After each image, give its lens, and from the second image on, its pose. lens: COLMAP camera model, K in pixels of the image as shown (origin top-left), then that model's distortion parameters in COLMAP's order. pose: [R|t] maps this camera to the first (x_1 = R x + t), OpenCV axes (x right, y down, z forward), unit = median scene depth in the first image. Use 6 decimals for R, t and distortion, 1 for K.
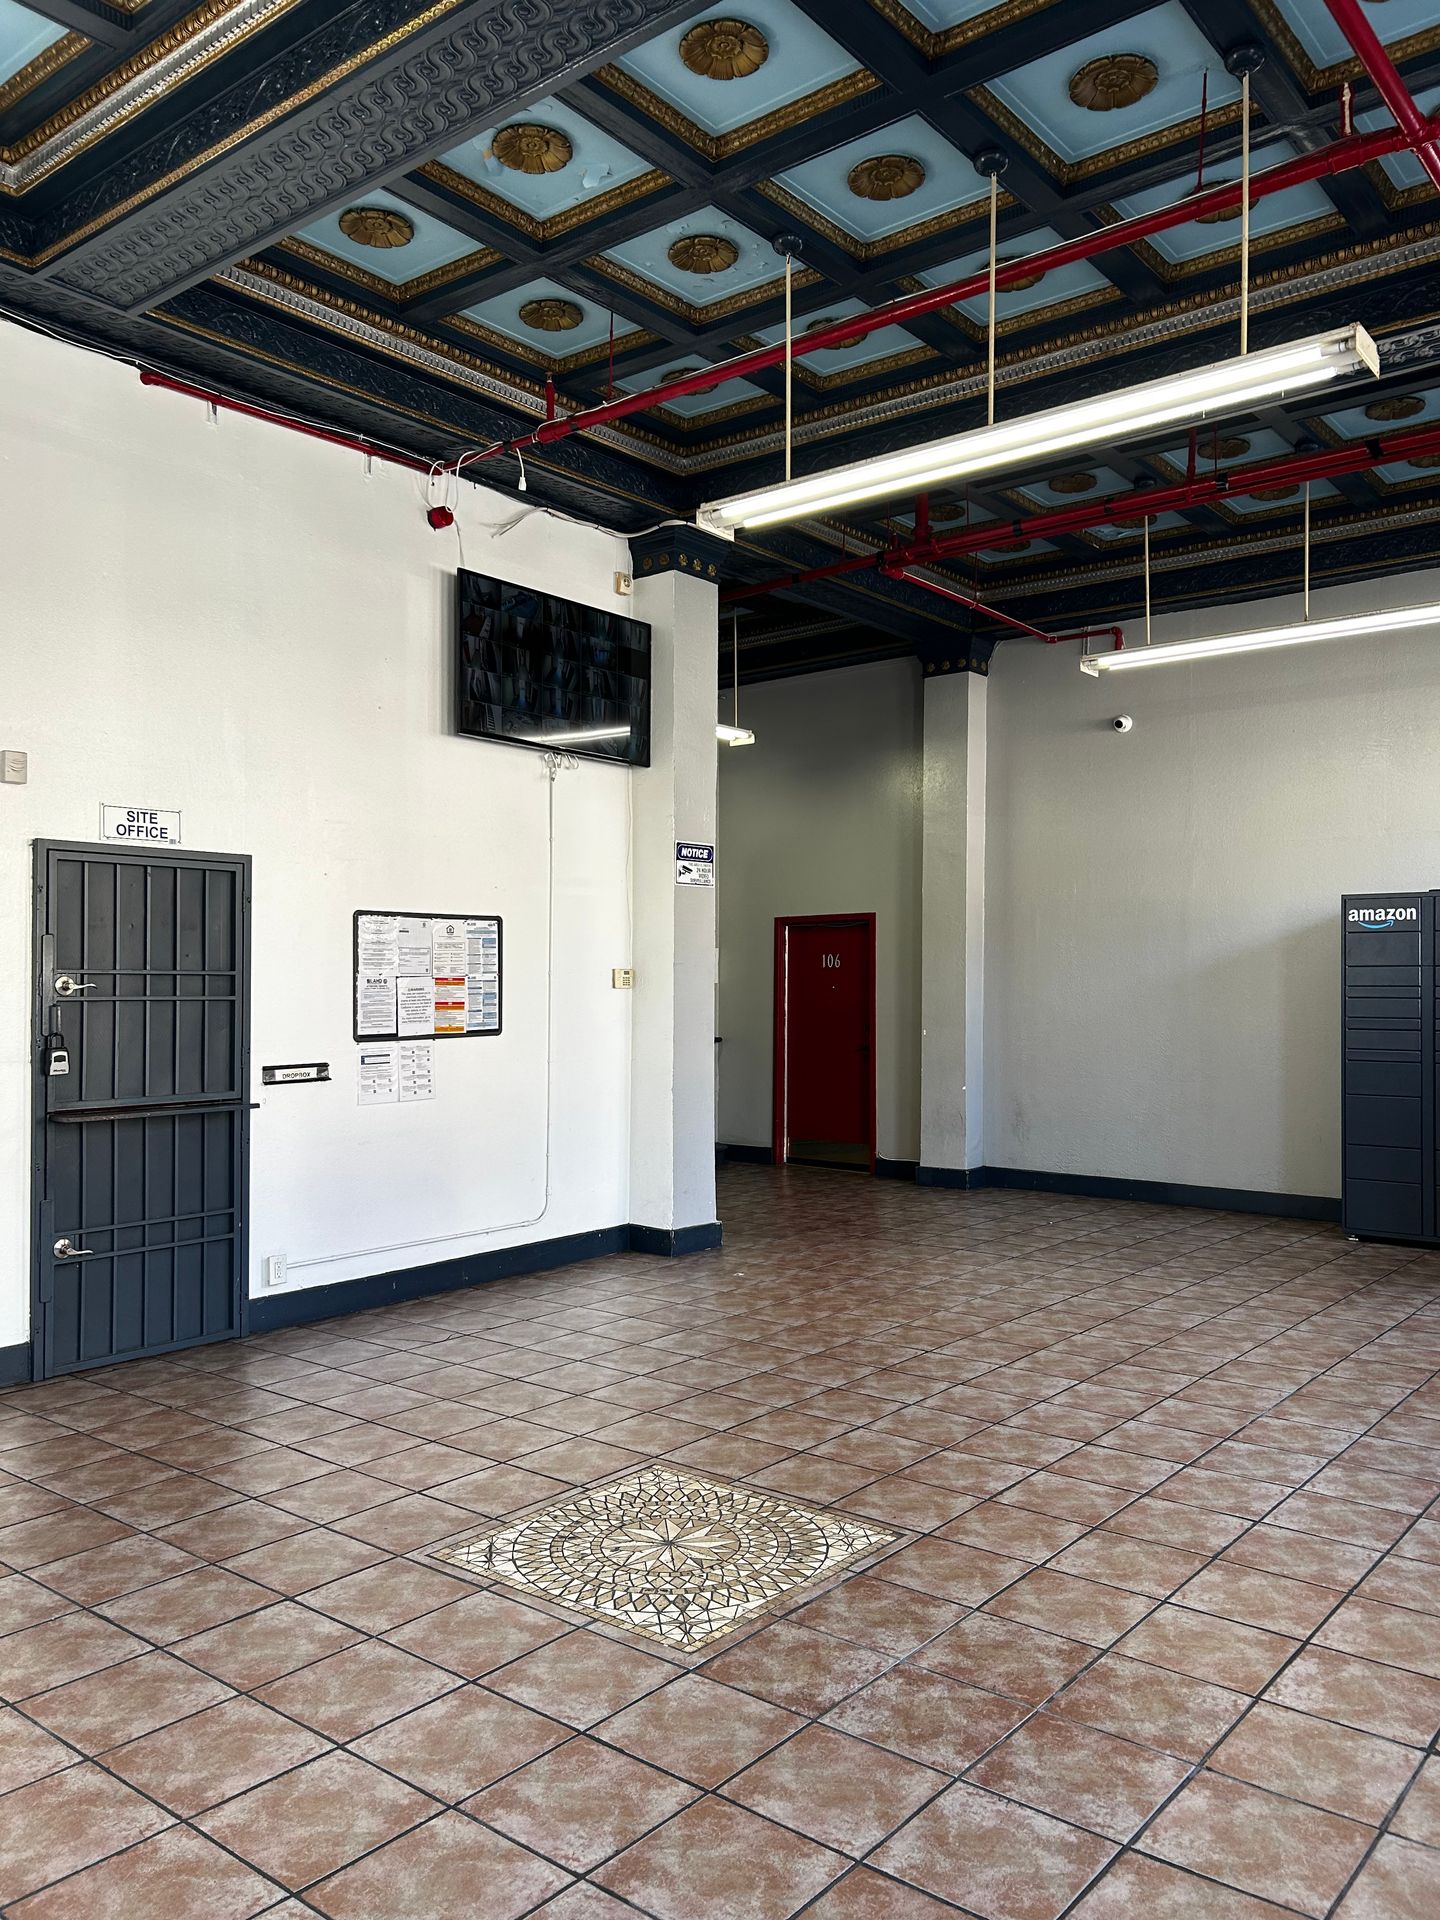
lens RADIAL K [[1441.4, 0, 732.4], [0, 1441.4, 971.5], [0, 0, 1]] dist [0.051906, -0.057024]
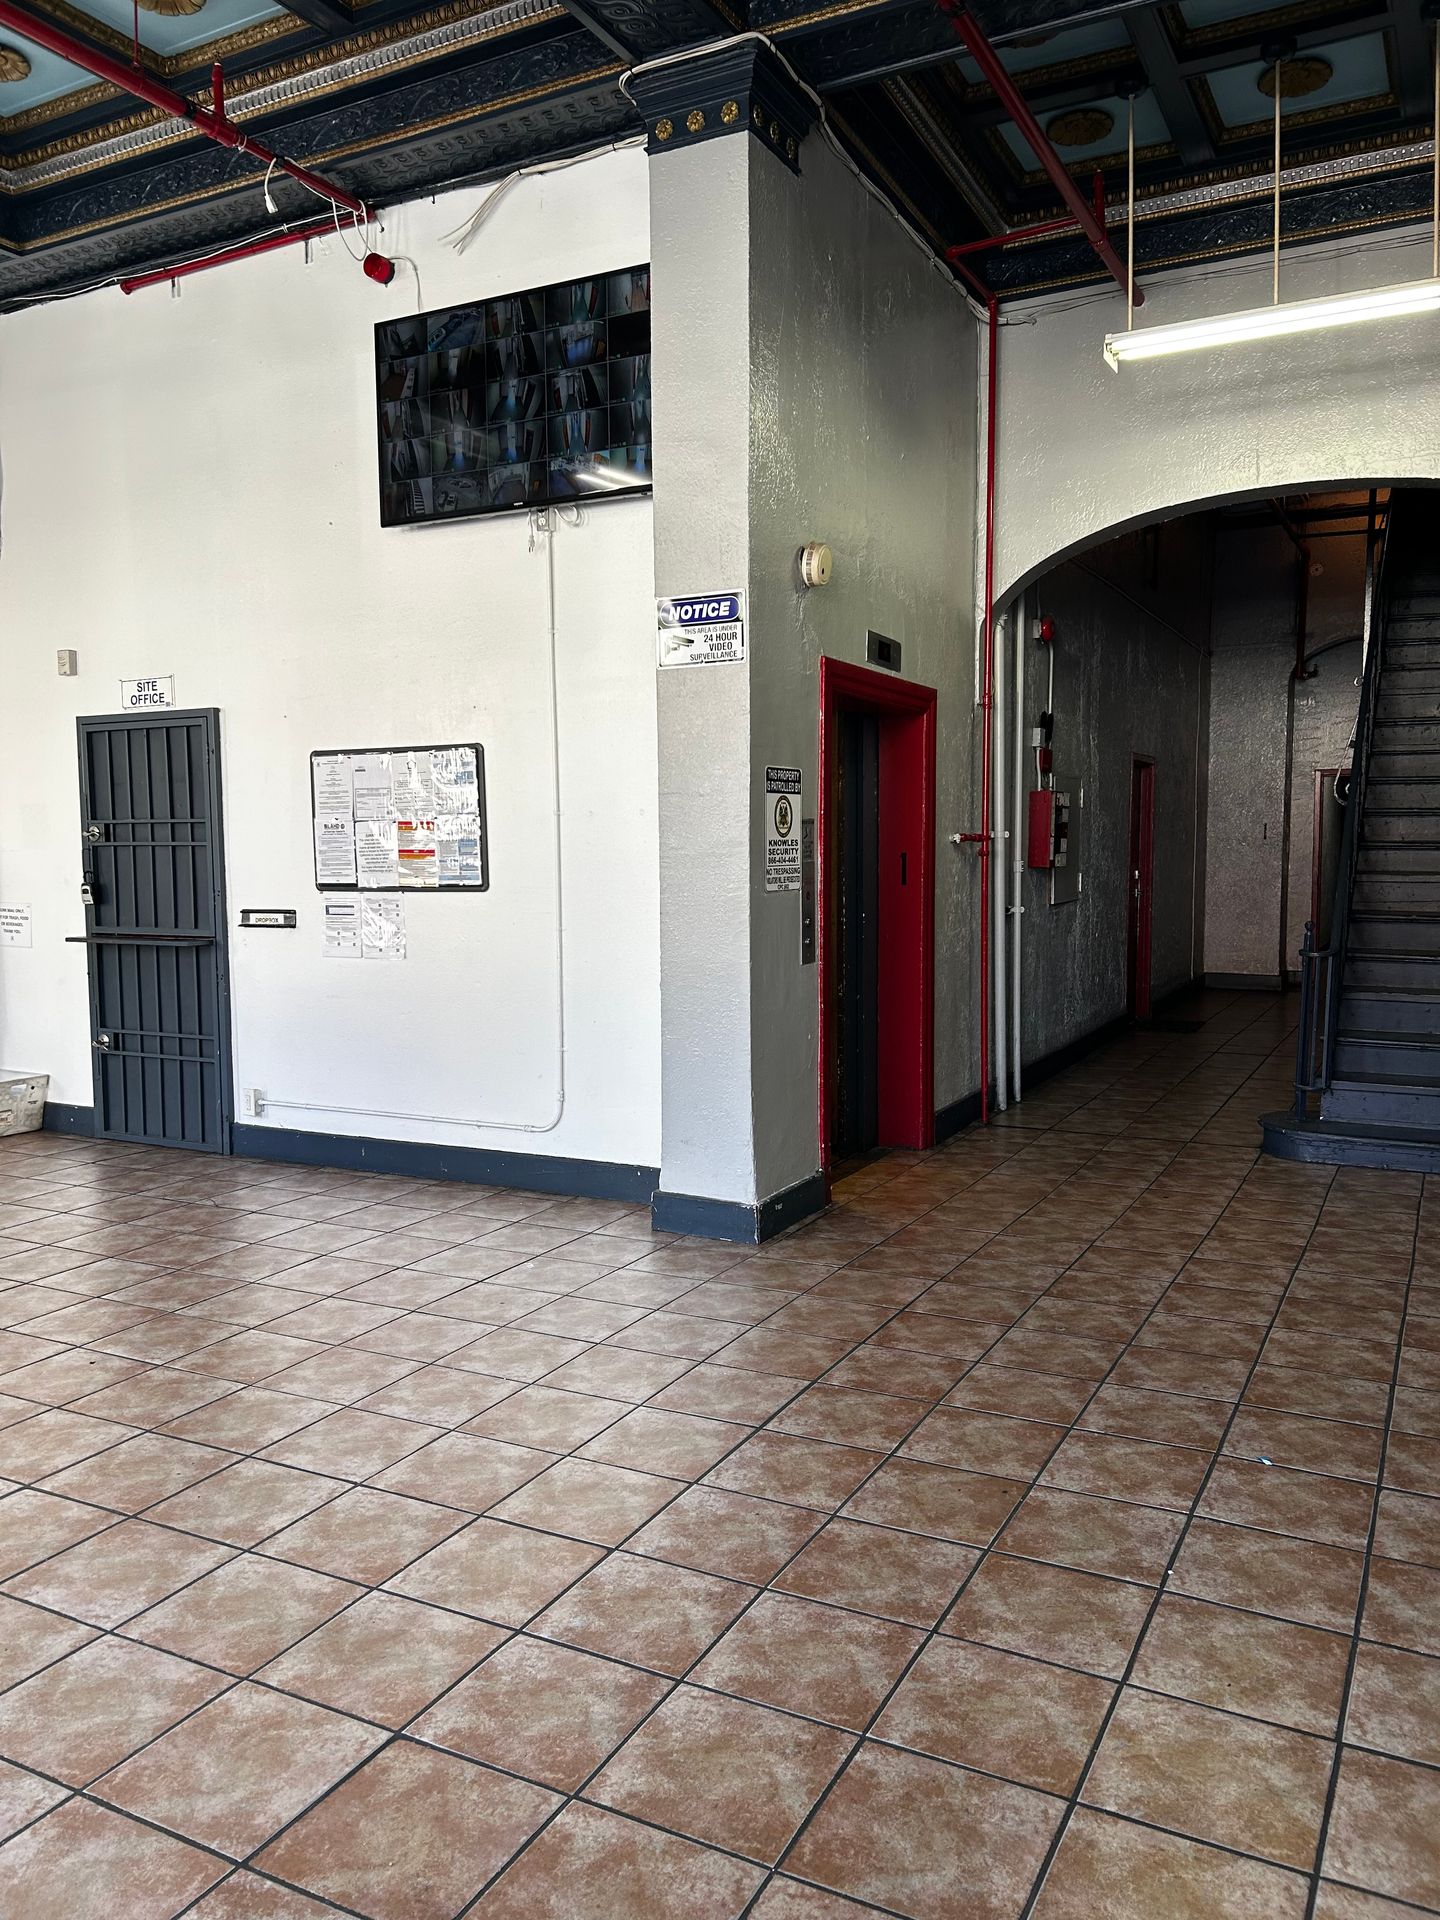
lens RADIAL K [[1441.4, 0, 711.3], [0, 1441.4, 972.1], [0, 0, 1]] dist [0.051906, -0.057024]
pose [[0.188104, 0.084931, -0.978470, 0.858839], [0.015505, 0.995873, 0.089422, 0.024720], [0.982027, -0.031992, 0.186011, 1.263230]]
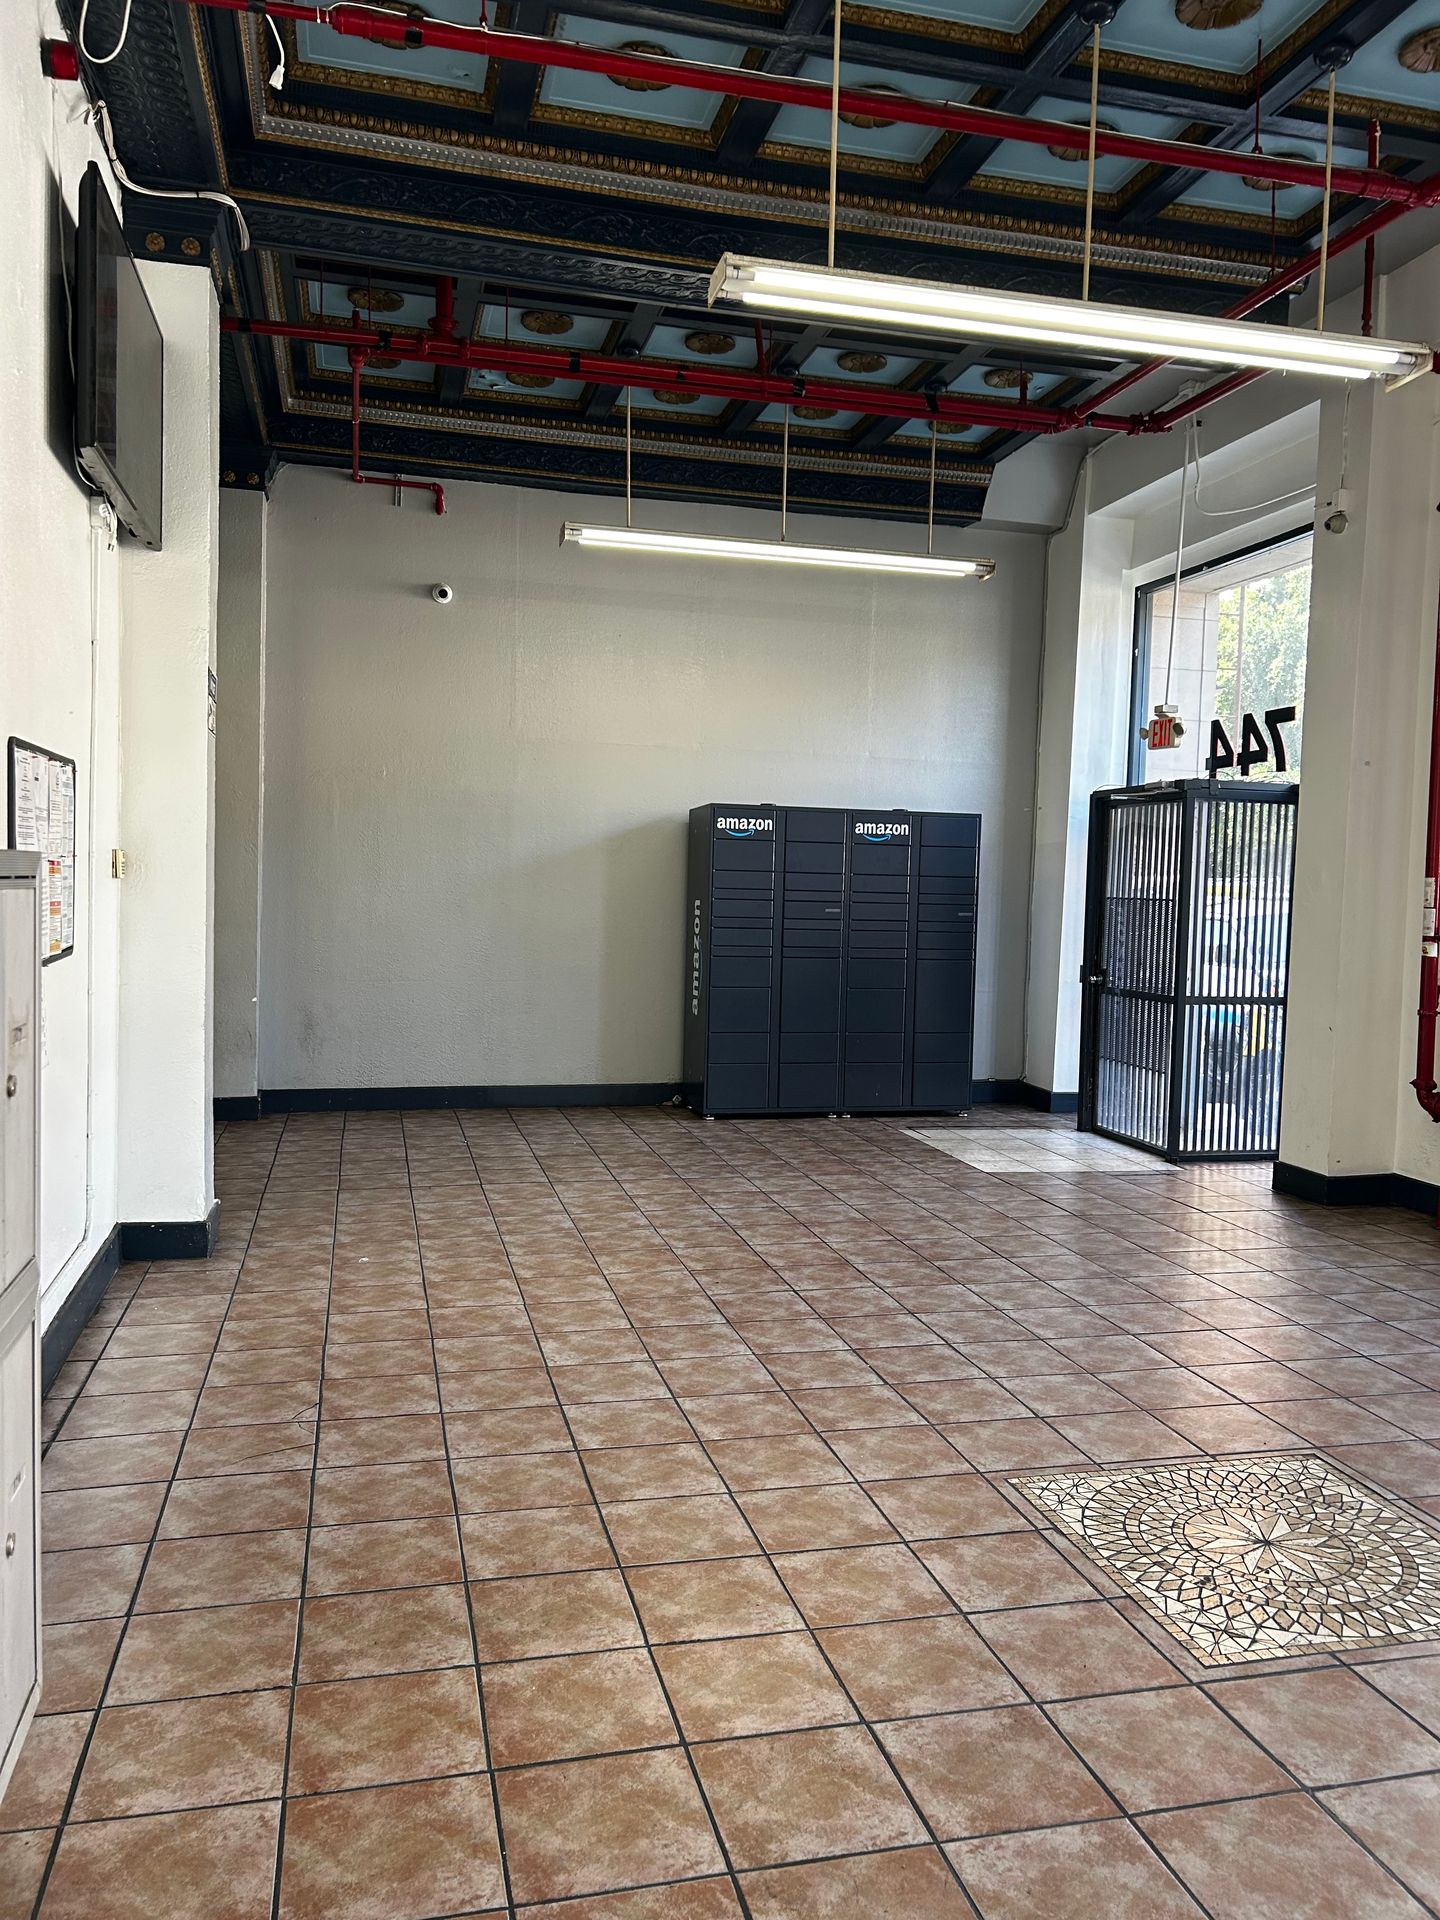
lens RADIAL K [[1441.4, 0, 732.4], [0, 1441.4, 962.4], [0, 0, 1]] dist [0.051906, -0.057024]
pose [[0.600547, -0.028832, 0.799069, -0.636546], [-0.030792, 0.997774, 0.059144, 0.002852], [-0.798996, -0.060124, 0.598323, 0.518874]]
